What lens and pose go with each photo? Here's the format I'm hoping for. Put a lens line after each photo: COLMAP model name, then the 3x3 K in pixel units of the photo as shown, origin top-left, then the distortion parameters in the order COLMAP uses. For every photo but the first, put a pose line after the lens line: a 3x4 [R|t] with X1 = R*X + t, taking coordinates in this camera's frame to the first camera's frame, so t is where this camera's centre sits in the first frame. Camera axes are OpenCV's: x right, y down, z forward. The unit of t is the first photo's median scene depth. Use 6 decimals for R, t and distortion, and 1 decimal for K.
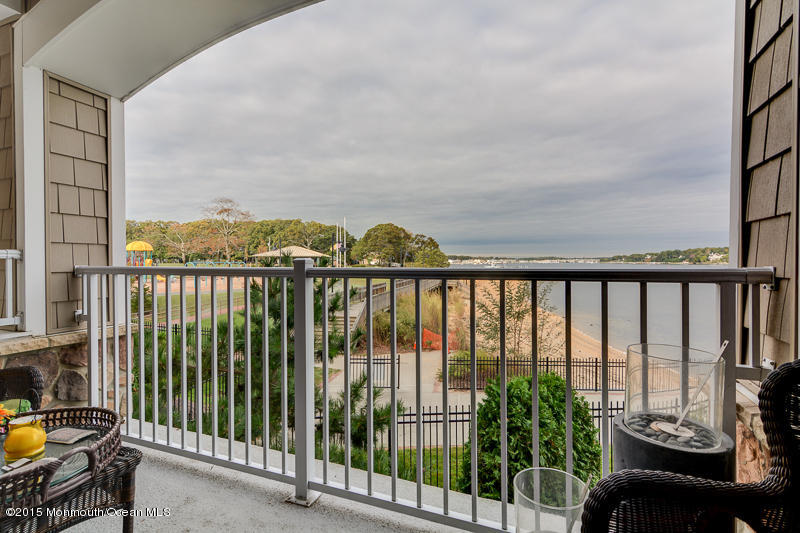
lens RADIAL K [[368.5, 0, 400.0], [0, 368.5, 266.5], [0, 0, 1]] dist [0.000027, -0.000187]
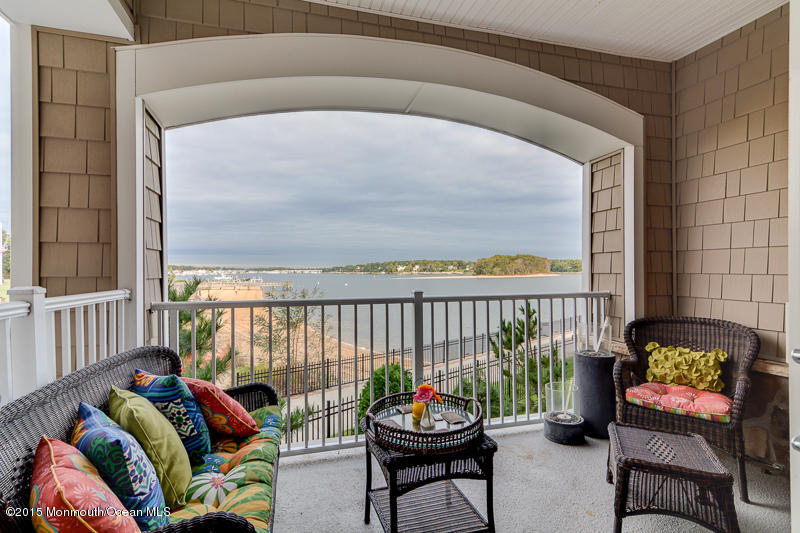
lens RADIAL K [[384.6, 0, 397.1], [0, 384.6, 269.6], [0, 0, 1]] dist [0.021551, -0.000725]
pose [[0.748272, 0.001030, 0.663391, -0.601138], [0.009955, 0.999869, -0.012782, -0.037954], [-0.663318, 0.016168, 0.748163, -0.105574]]
